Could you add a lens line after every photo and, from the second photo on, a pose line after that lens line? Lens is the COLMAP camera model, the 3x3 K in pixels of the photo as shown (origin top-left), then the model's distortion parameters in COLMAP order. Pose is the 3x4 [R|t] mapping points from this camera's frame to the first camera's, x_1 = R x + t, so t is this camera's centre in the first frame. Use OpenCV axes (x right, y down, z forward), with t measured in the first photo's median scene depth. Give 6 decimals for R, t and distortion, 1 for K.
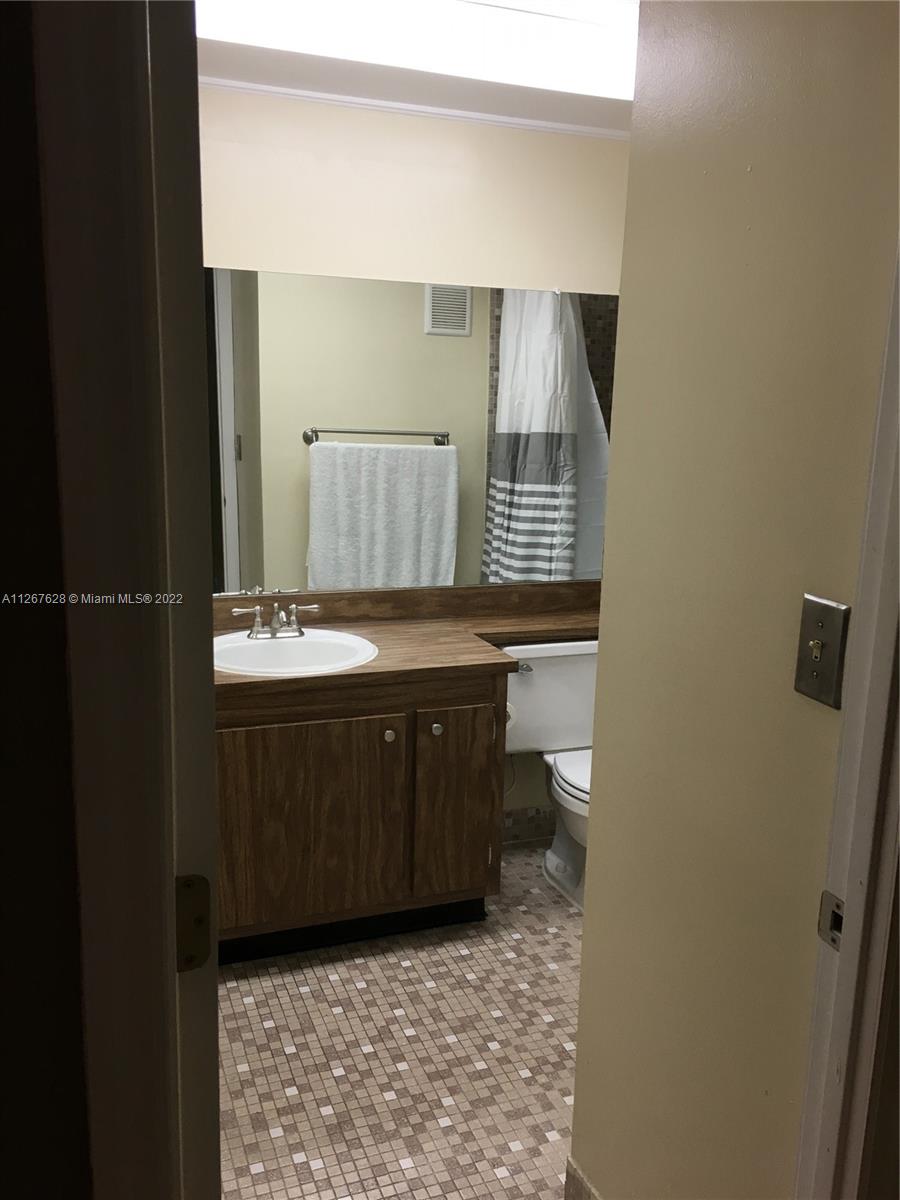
lens RADIAL K [[1025.4, 0, 449.6], [0, 1025.4, 599.9], [0, 0, 1]] dist [0.077830, -0.097962]
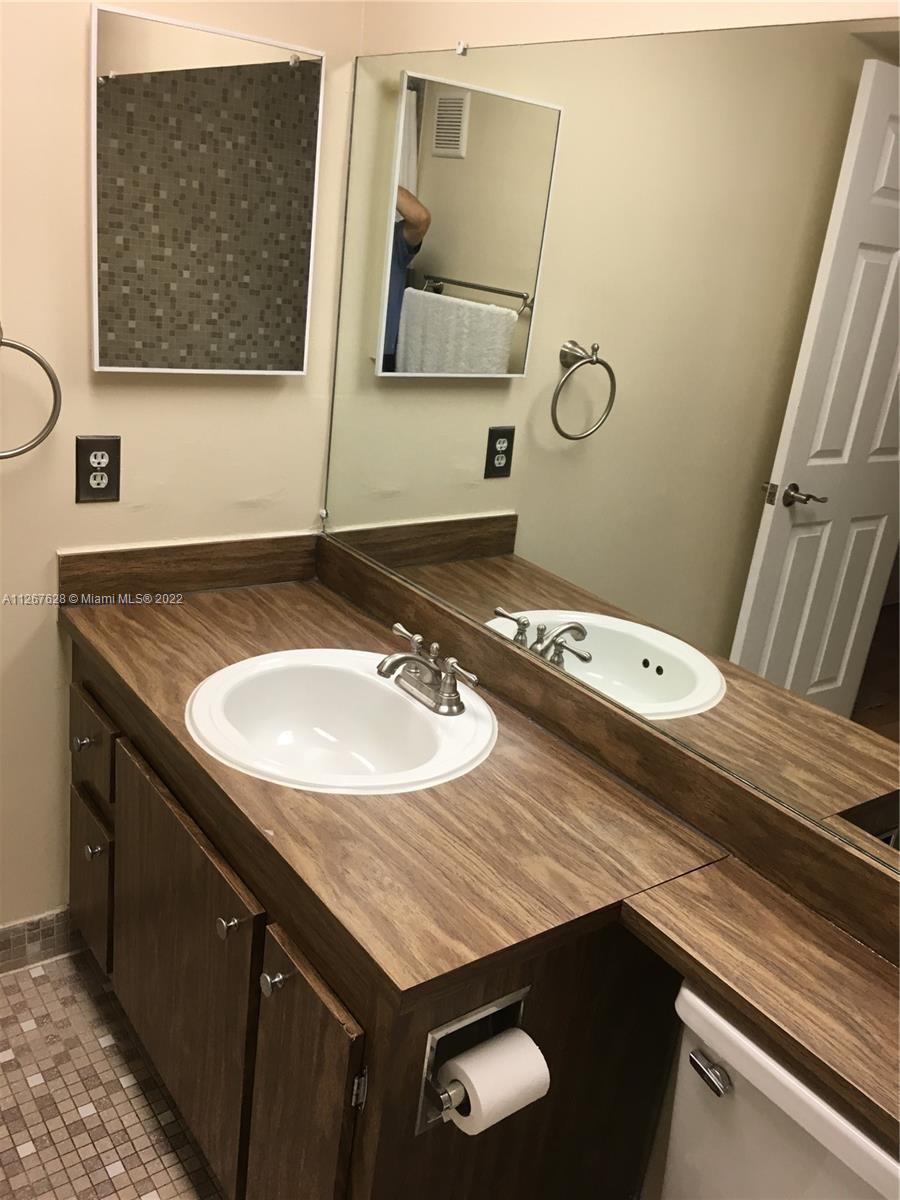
lens RADIAL K [[1025.4, 0, 449.9], [0, 1025.4, 602.4], [0, 0, 1]] dist [0.077830, -0.097962]
pose [[0.263533, 0.334408, -0.904832, 0.374465], [-0.289194, 0.922235, 0.256612, -0.180394], [0.920281, 0.194046, 0.339749, 0.845018]]
